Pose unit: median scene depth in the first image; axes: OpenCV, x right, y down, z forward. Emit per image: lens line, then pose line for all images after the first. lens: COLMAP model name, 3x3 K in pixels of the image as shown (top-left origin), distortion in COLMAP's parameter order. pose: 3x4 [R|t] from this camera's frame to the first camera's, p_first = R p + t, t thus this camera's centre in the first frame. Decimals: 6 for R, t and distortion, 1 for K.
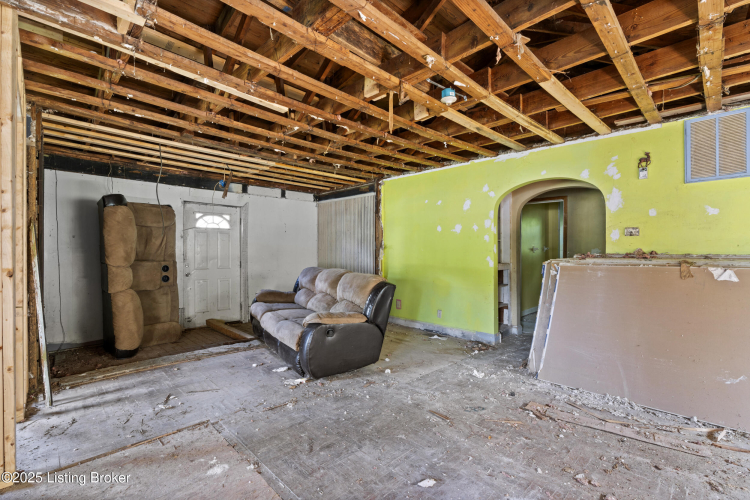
lens RADIAL K [[342.2, 0, 376.0], [0, 342.2, 252.8], [0, 0, 1]] dist [0.001234, 0.000550]
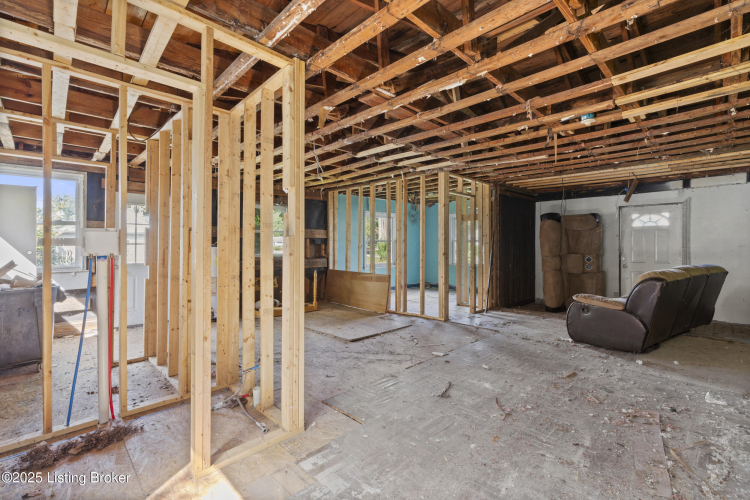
lens RADIAL K [[342.2, 0, 376.8], [0, 342.2, 246.5], [0, 0, 1]] dist [0.001234, 0.000550]
pose [[-0.013360, -0.000638, -0.999911, 0.837680], [-0.001237, 0.999999, -0.000621, -0.004881], [0.999910, 0.001229, -0.013361, 0.159780]]
